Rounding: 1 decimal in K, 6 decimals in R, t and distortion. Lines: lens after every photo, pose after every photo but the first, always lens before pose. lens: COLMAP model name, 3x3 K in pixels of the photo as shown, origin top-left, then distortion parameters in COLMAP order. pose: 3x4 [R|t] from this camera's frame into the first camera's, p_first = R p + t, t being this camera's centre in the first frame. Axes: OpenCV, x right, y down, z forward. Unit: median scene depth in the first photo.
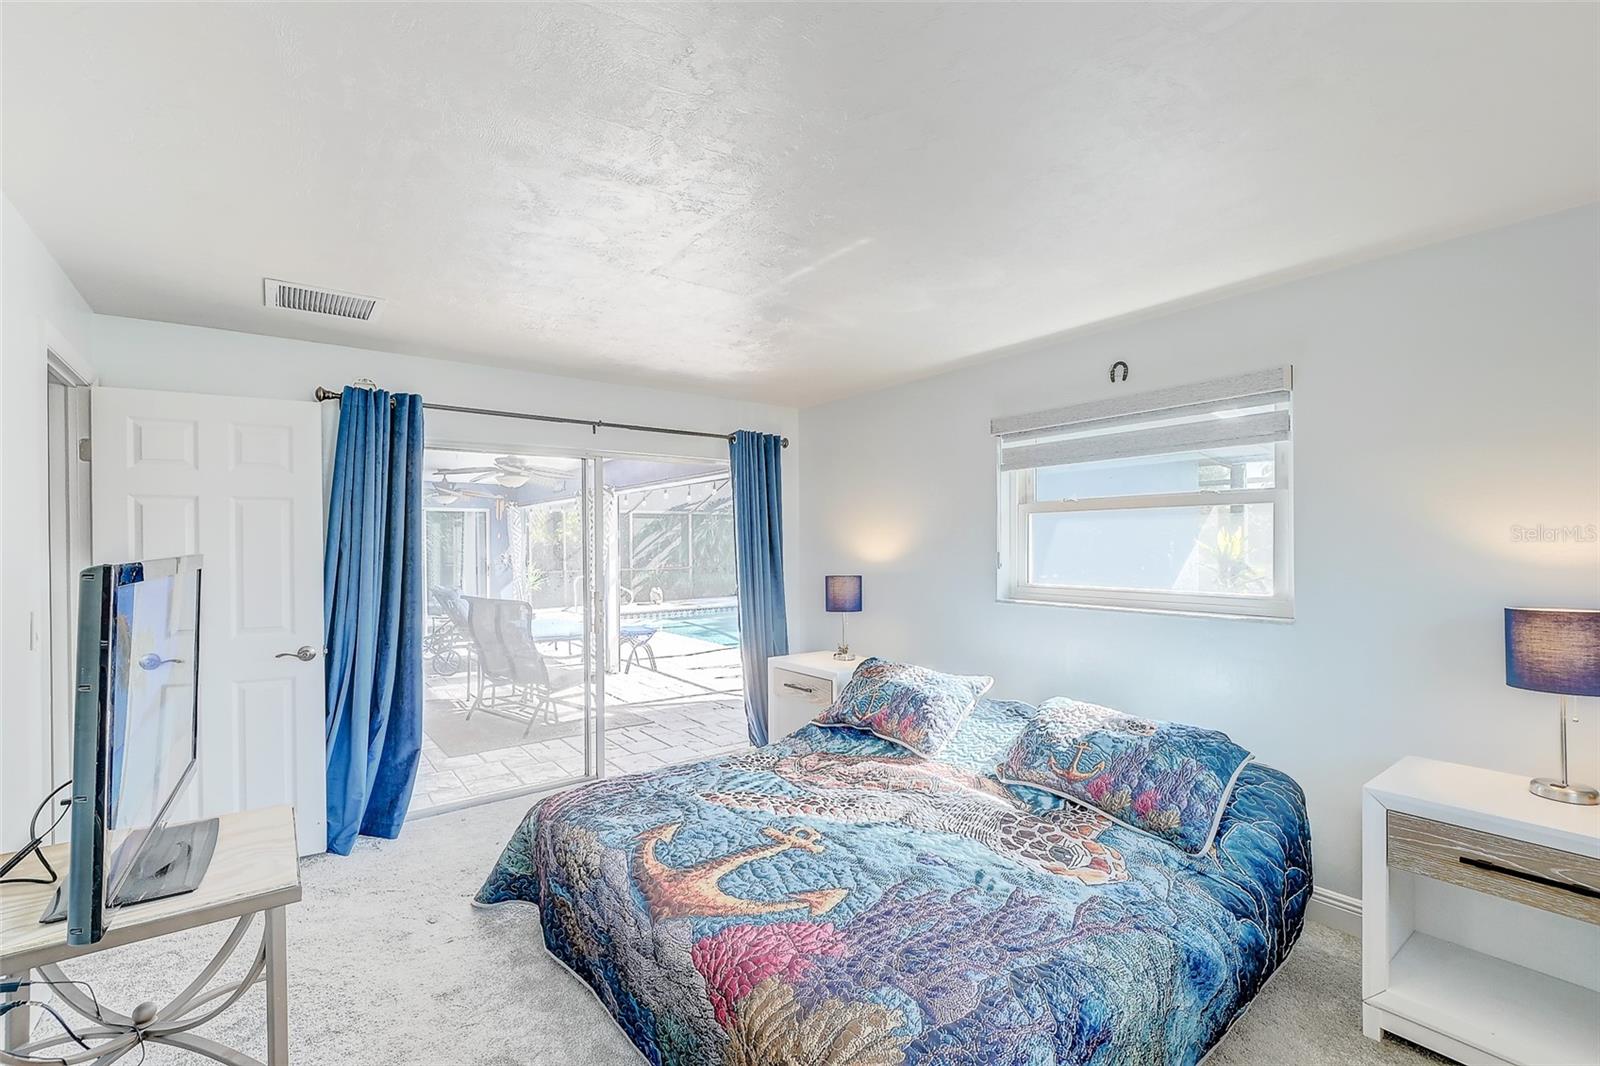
lens RADIAL K [[698.8, 0, 790.7], [0, 698.8, 540.0], [0, 0, 1]] dist [0.002900, -0.002566]
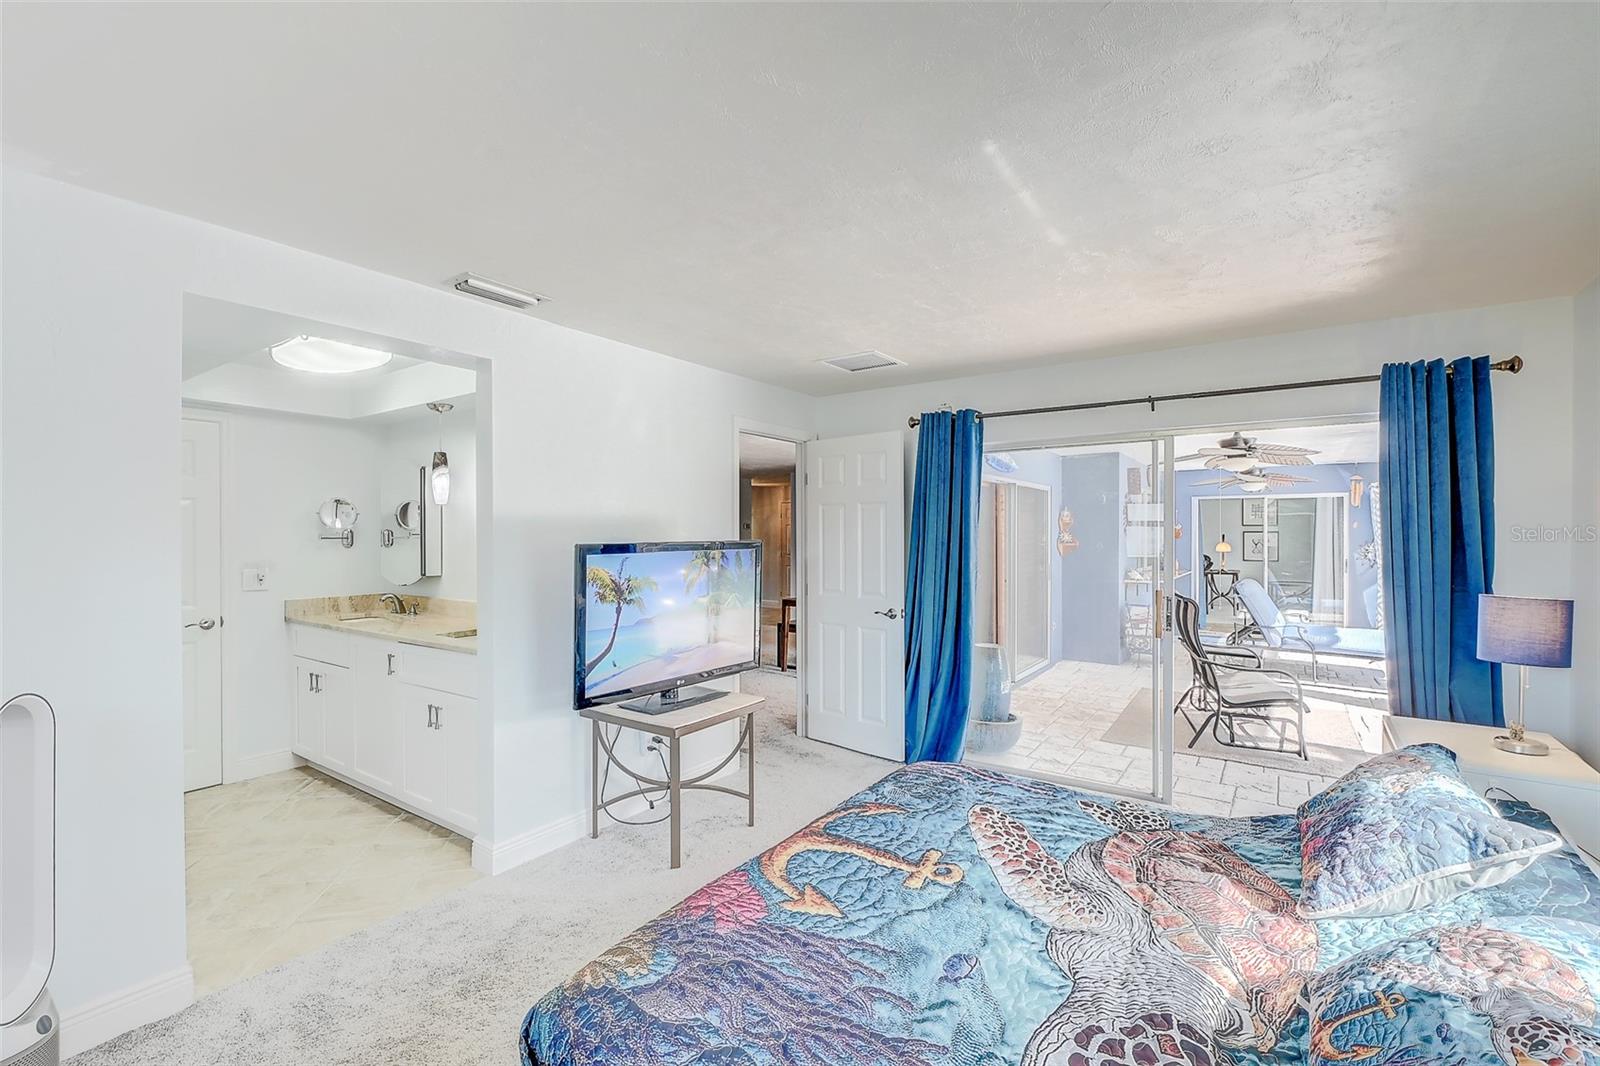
lens RADIAL K [[698.8, 0, 799.7], [0, 698.8, 528.4], [0, 0, 1]] dist [0.002900, -0.002566]
pose [[0.312244, -0.001855, -0.950000, 0.656100], [0.001025, 0.999998, -0.001616, -0.004291], [0.950001, -0.000469, 0.312245, 0.463872]]
